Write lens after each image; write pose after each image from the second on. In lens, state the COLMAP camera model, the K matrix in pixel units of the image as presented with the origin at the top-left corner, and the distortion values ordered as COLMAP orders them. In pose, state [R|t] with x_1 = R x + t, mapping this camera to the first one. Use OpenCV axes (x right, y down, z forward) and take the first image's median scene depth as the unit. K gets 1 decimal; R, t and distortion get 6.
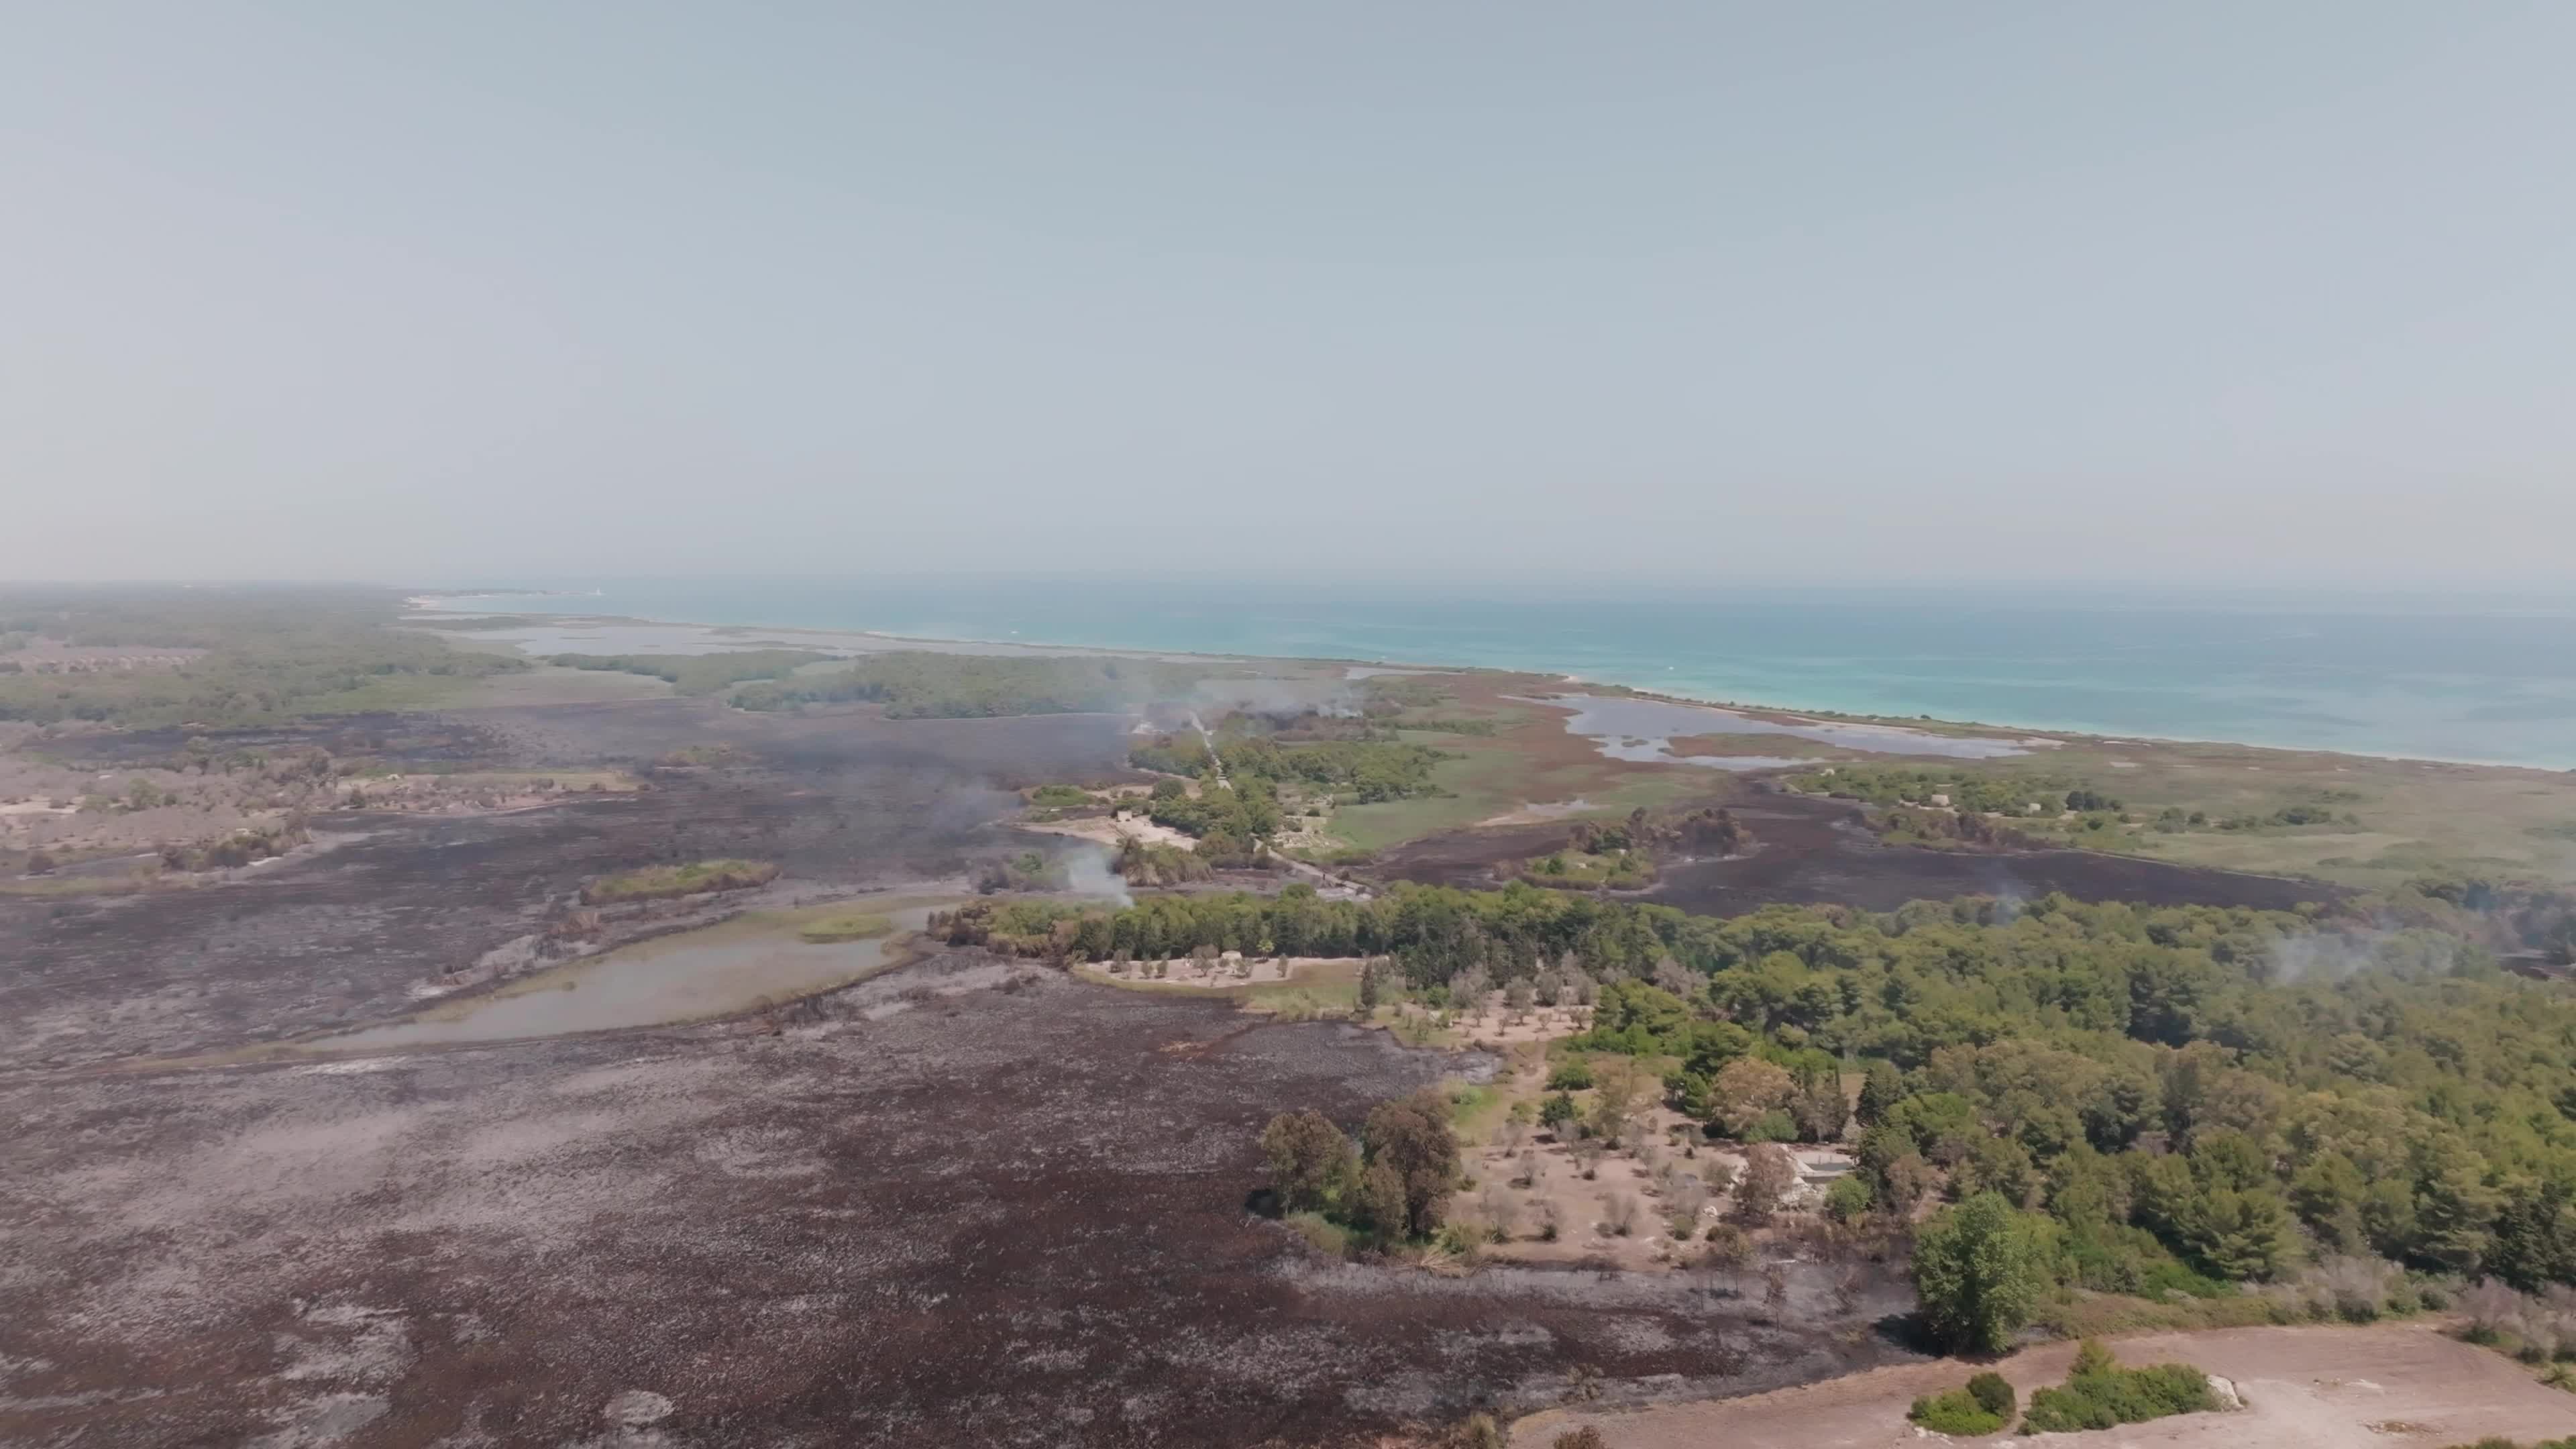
lens RADIAL K [[1808.8, 0, 1285.1], [0, 1808.8, 725.8], [0, 0, 1]] dist [0.001700, 0.010476]
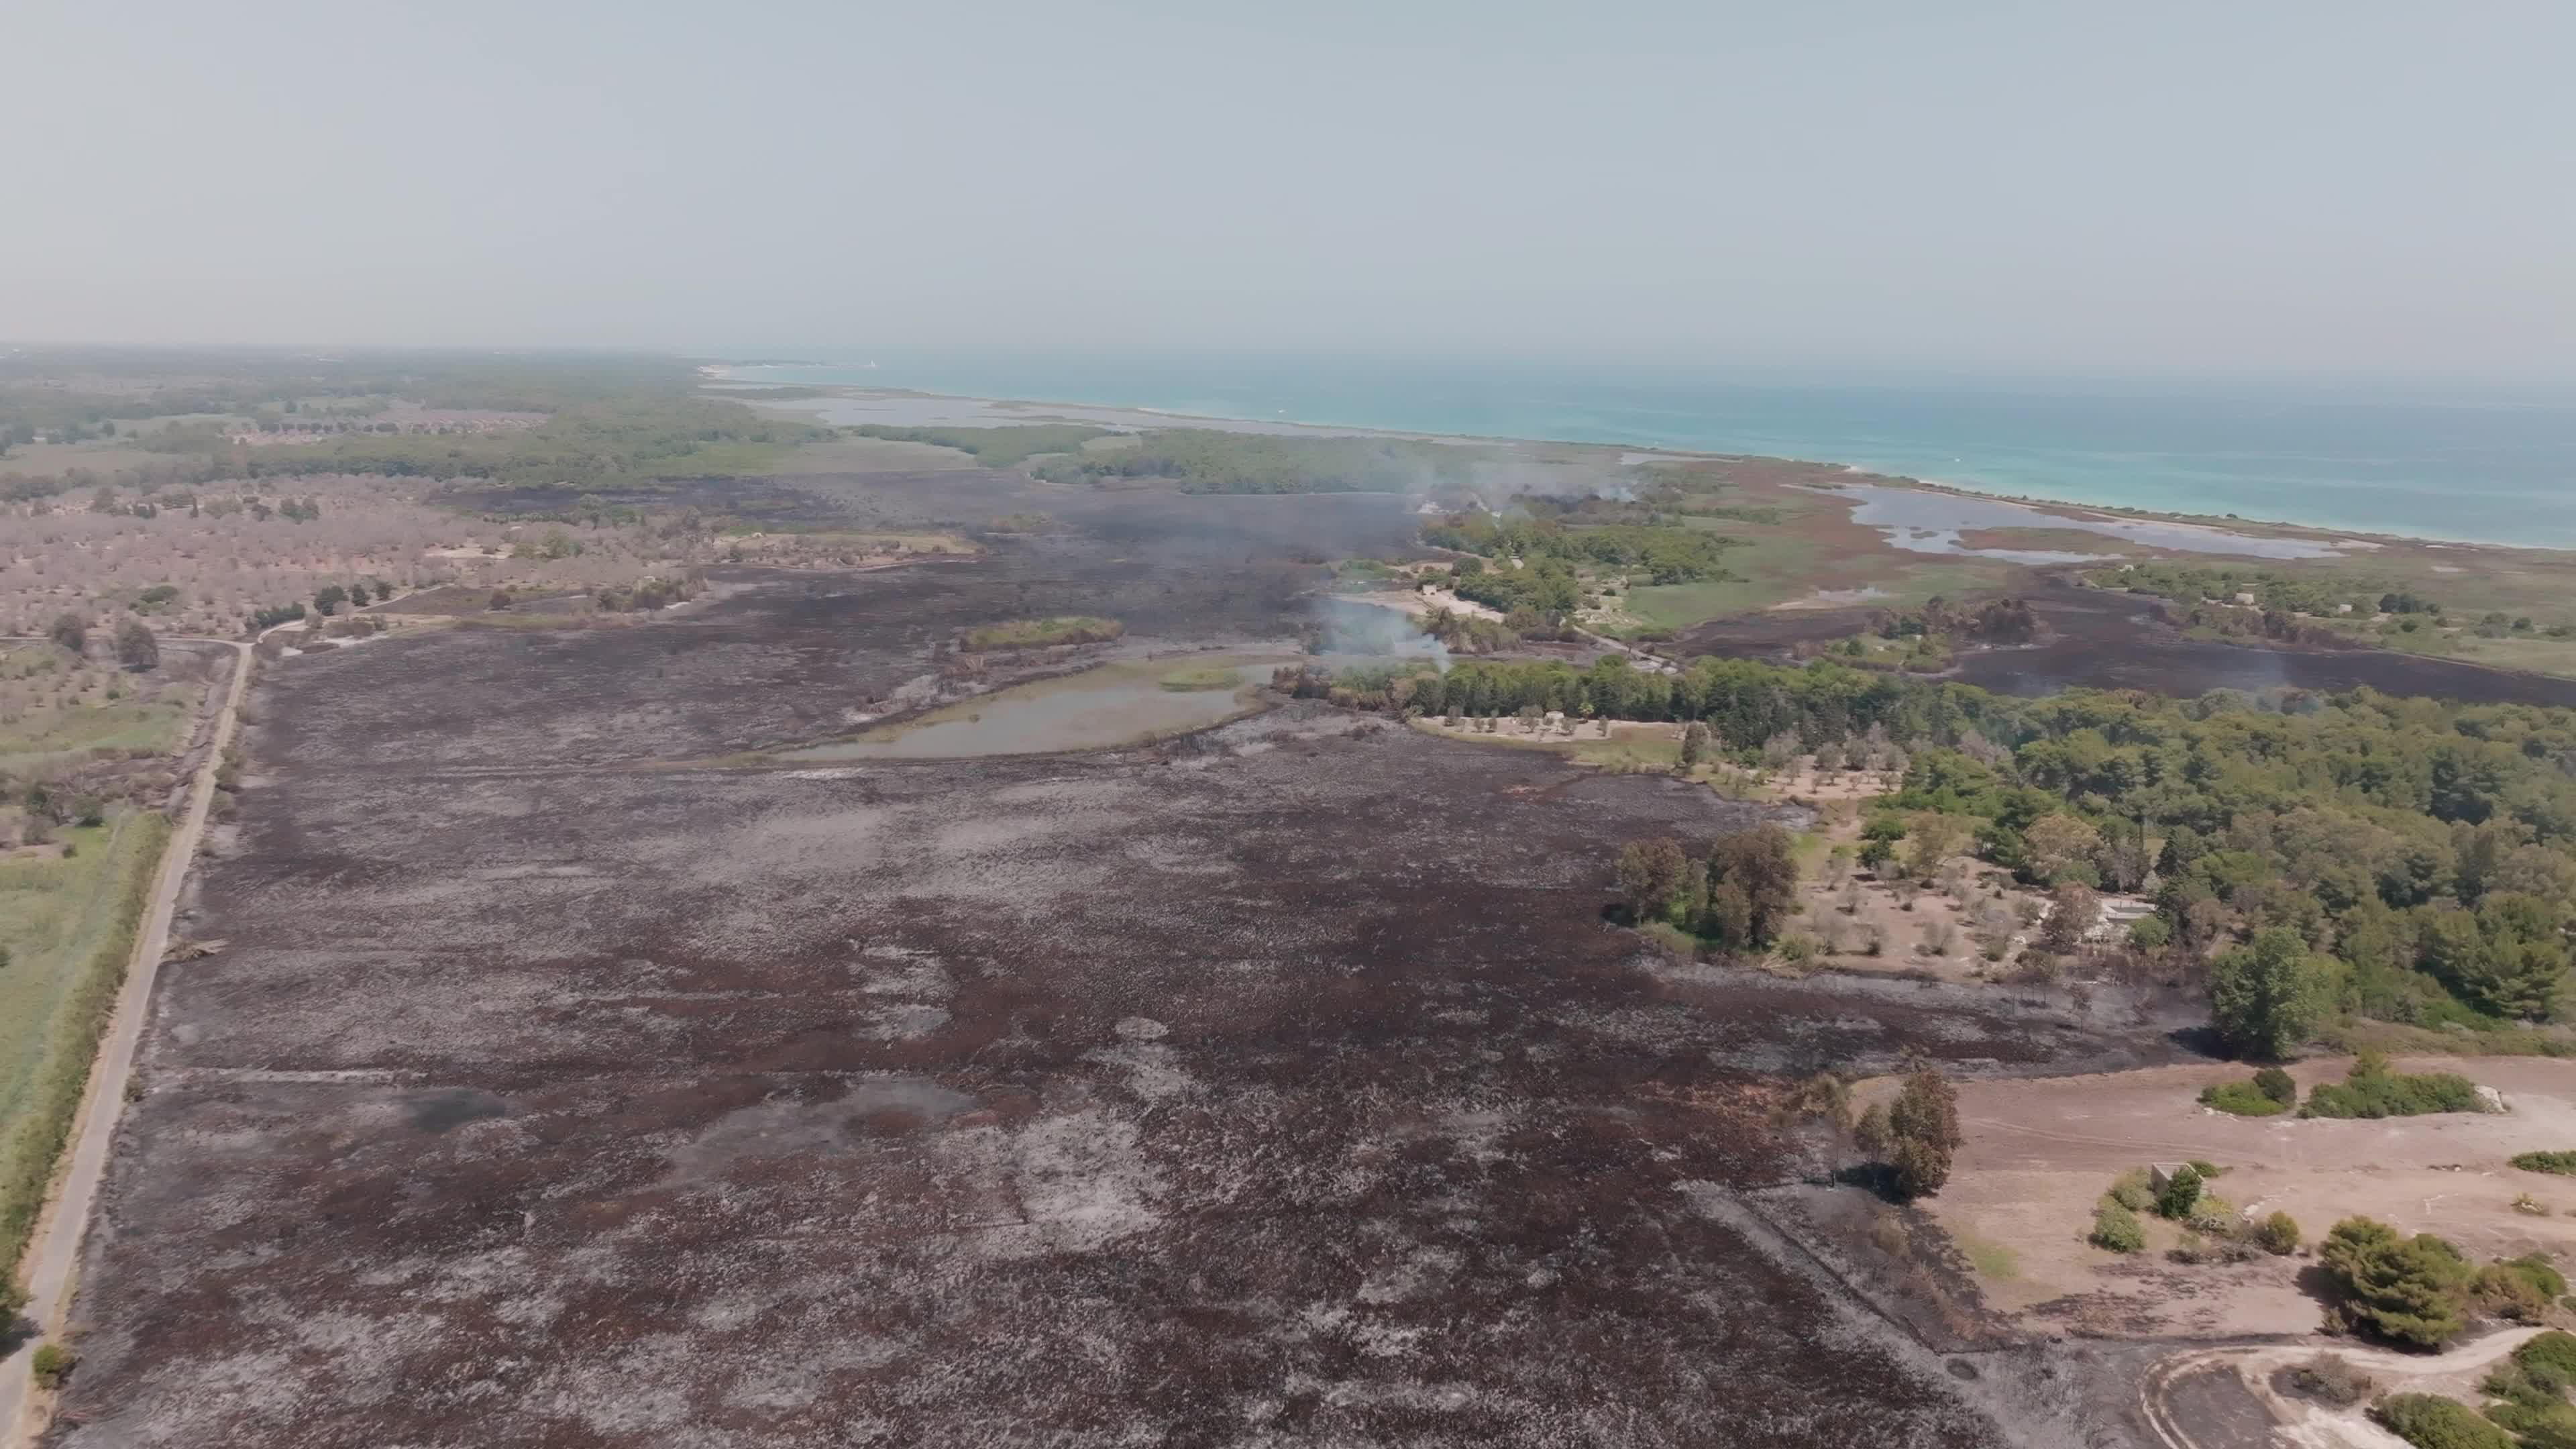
lens RADIAL K [[1808.8, 0, 1288.4], [0, 1808.8, 721.5], [0, 0, 1]] dist [0.001700, 0.010476]
pose [[0.990823, 0.039884, -0.129149, -0.051893], [-0.024528, 0.992666, 0.118375, 0.005313], [0.132923, -0.114121, 0.984534, -0.109647]]
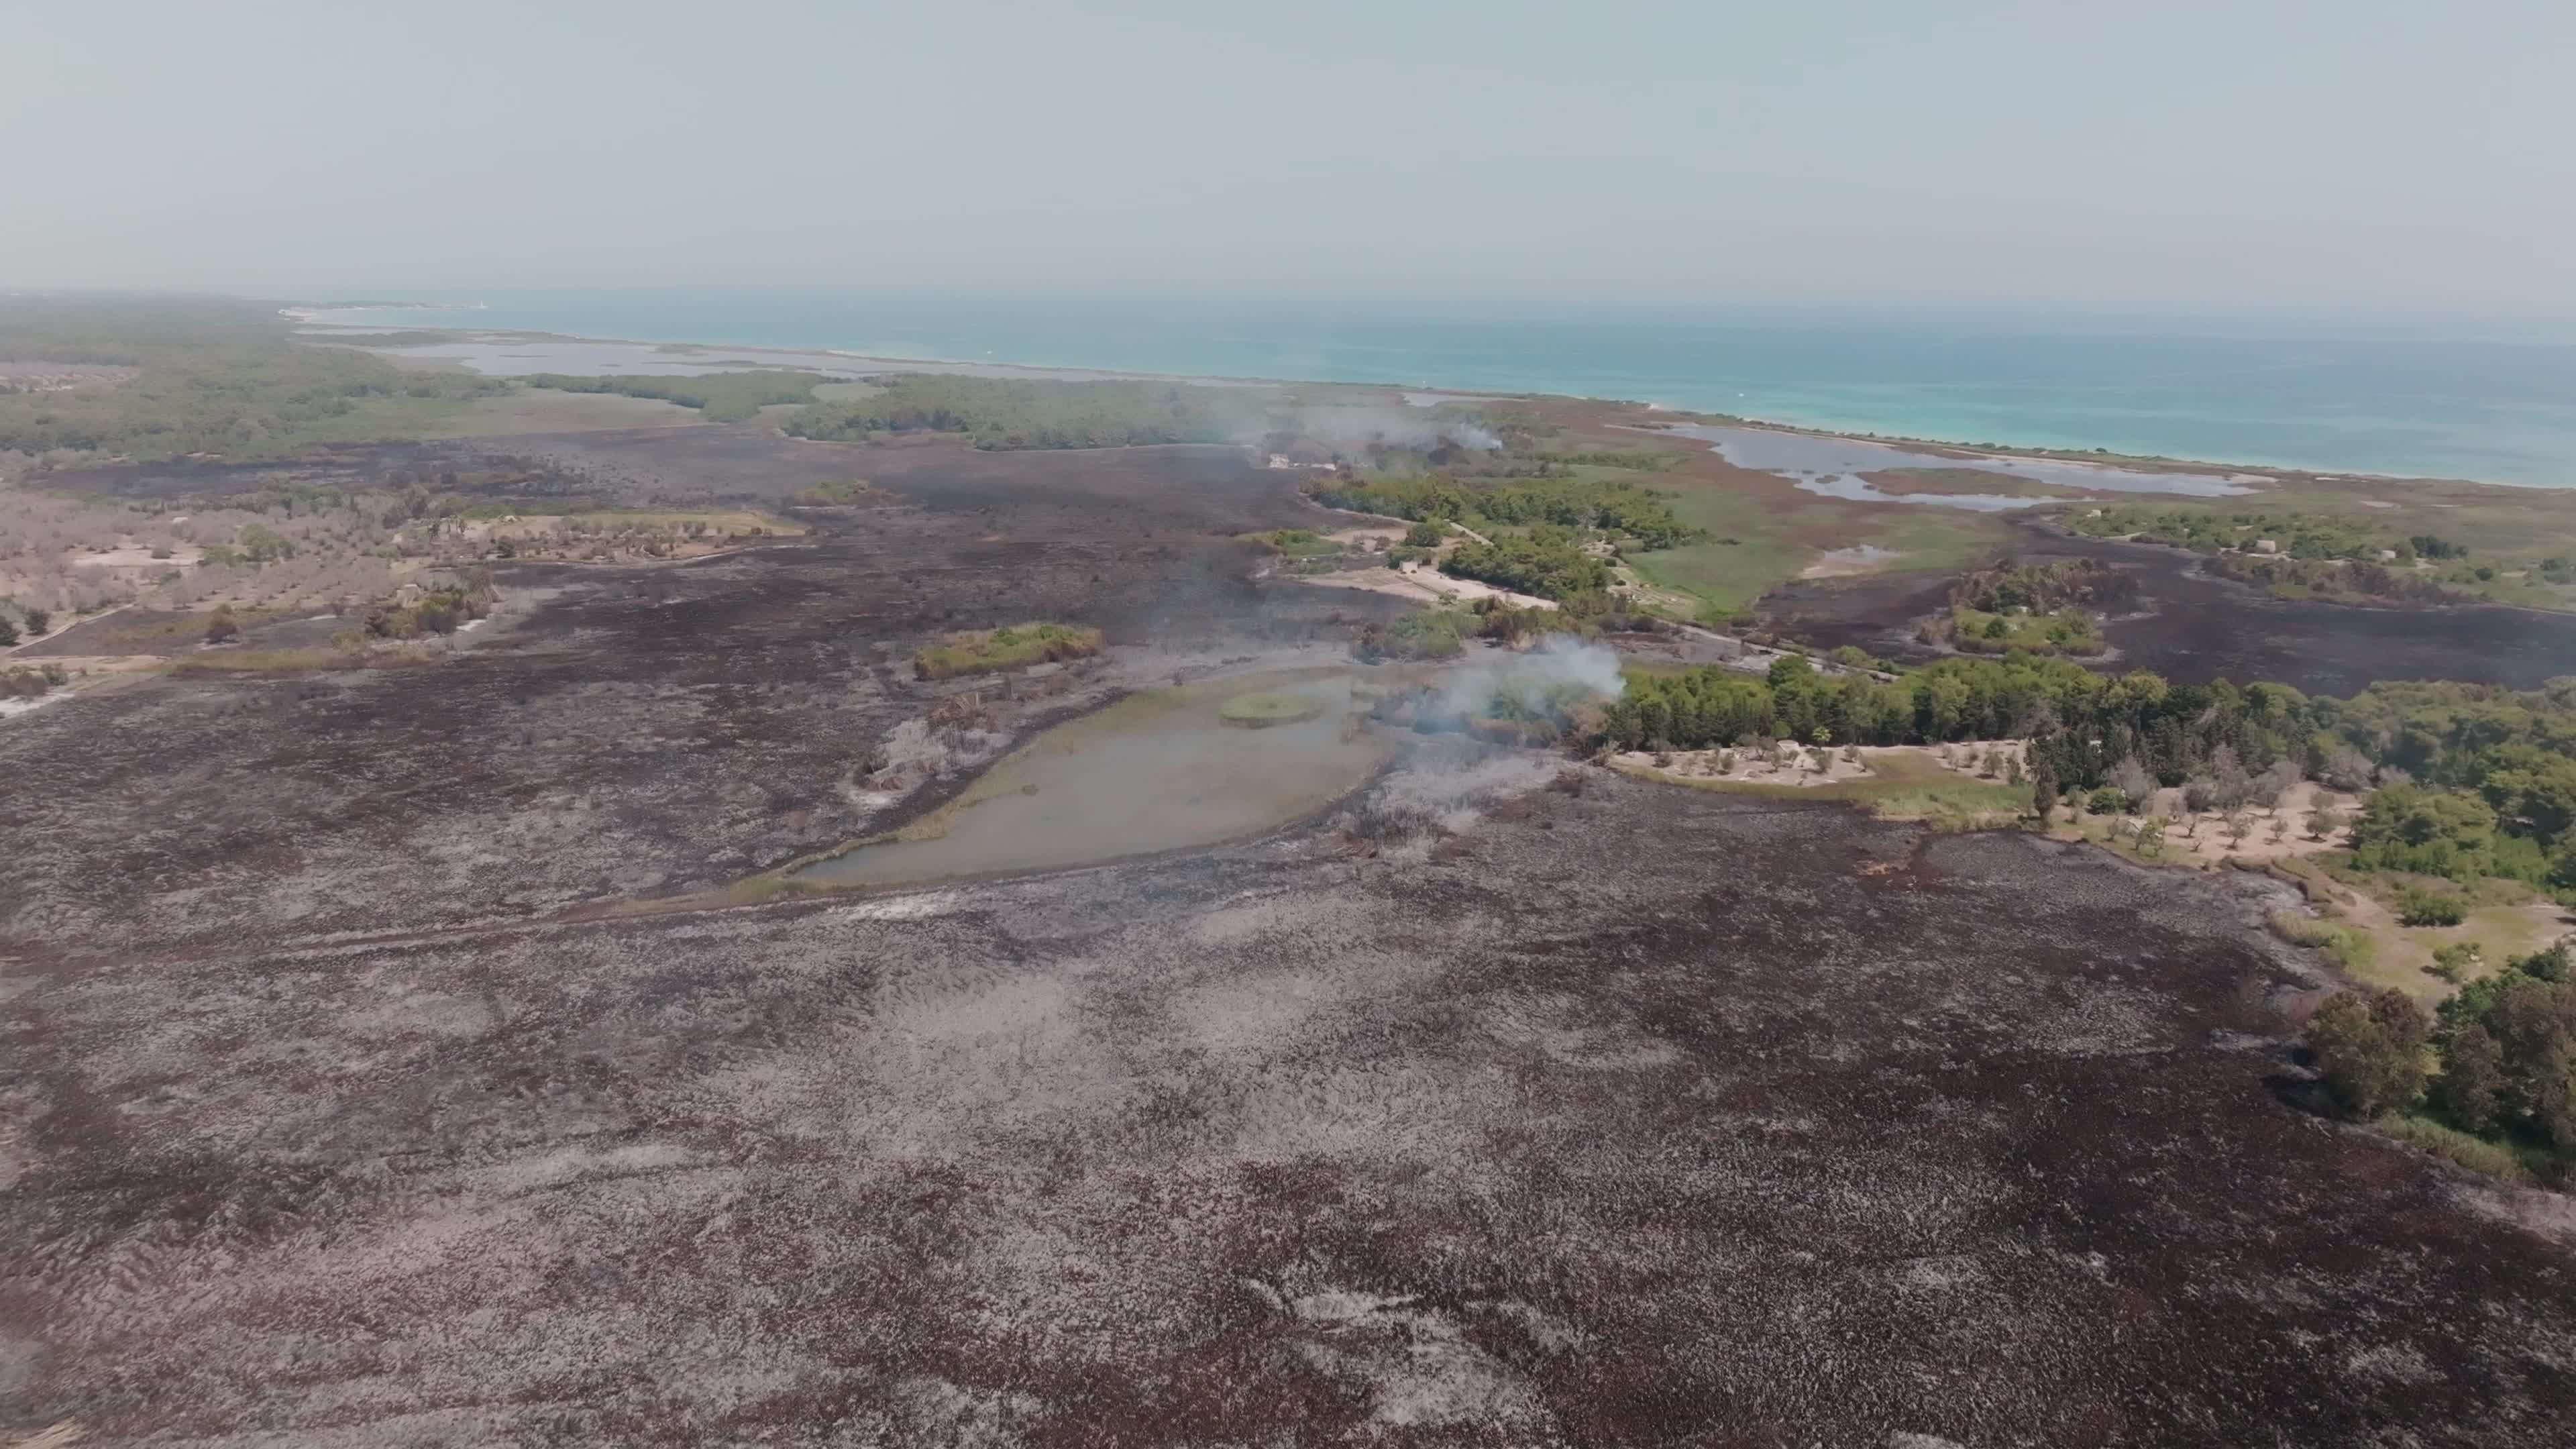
lens RADIAL K [[1808.8, 0, 1287.3], [0, 1808.8, 730.4], [0, 0, 1]] dist [0.001700, 0.010476]
pose [[0.998022, -0.007664, 0.062400, -0.345531], [-0.001995, 0.988180, 0.153283, -0.011860], [-0.062837, -0.153104, 0.986210, 0.182498]]
